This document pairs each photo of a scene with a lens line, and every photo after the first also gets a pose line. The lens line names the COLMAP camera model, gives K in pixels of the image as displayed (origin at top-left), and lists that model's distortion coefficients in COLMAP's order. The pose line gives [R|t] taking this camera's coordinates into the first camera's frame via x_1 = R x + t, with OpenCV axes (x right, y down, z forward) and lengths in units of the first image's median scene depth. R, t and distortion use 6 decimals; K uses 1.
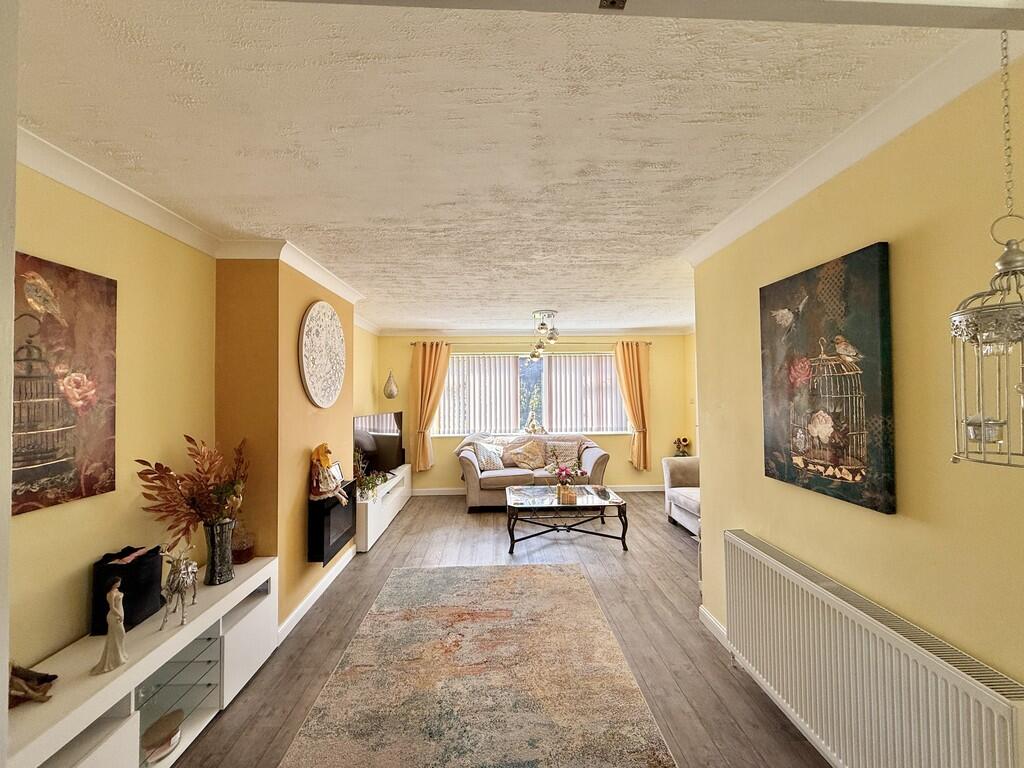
lens RADIAL K [[405.9, 0, 513.9], [0, 405.9, 381.6], [0, 0, 1]] dist [0.000320, 0.000009]
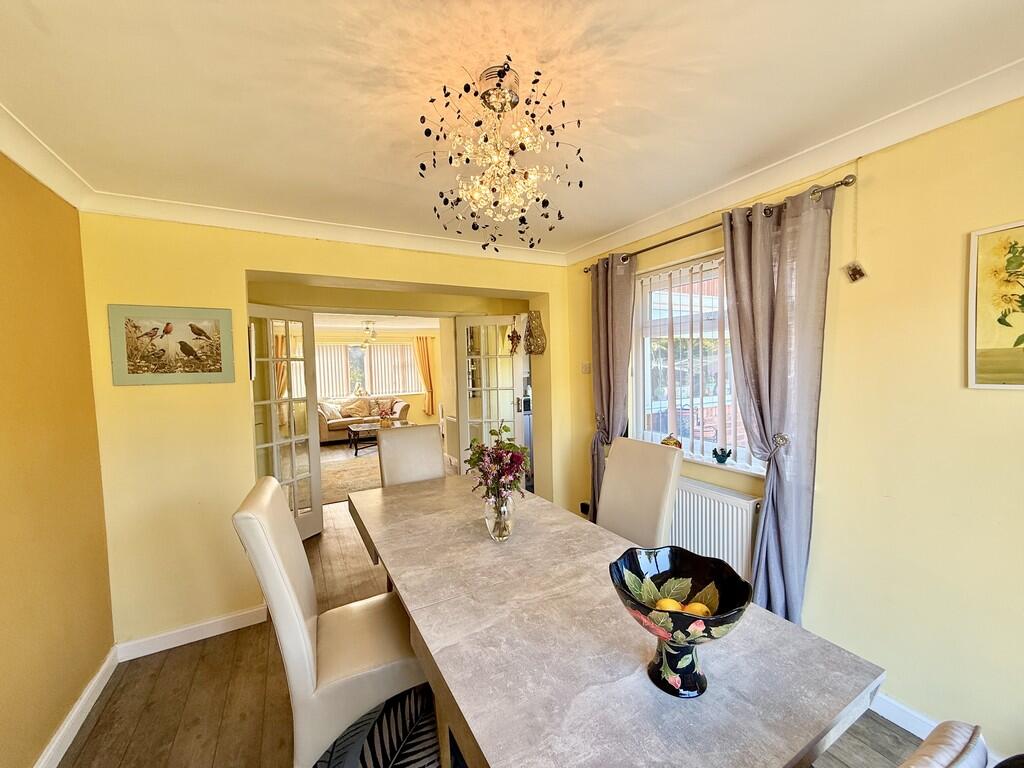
lens RADIAL K [[417.3, 0, 513.7], [0, 417.3, 382.9], [0, 0, 1]] dist [-0.000512, -0.000028]
pose [[0.899117, -0.036317, 0.436199, -0.161339], [0.010080, 0.998006, 0.062314, -0.019473], [-0.437592, -0.051630, 0.897690, -0.916373]]
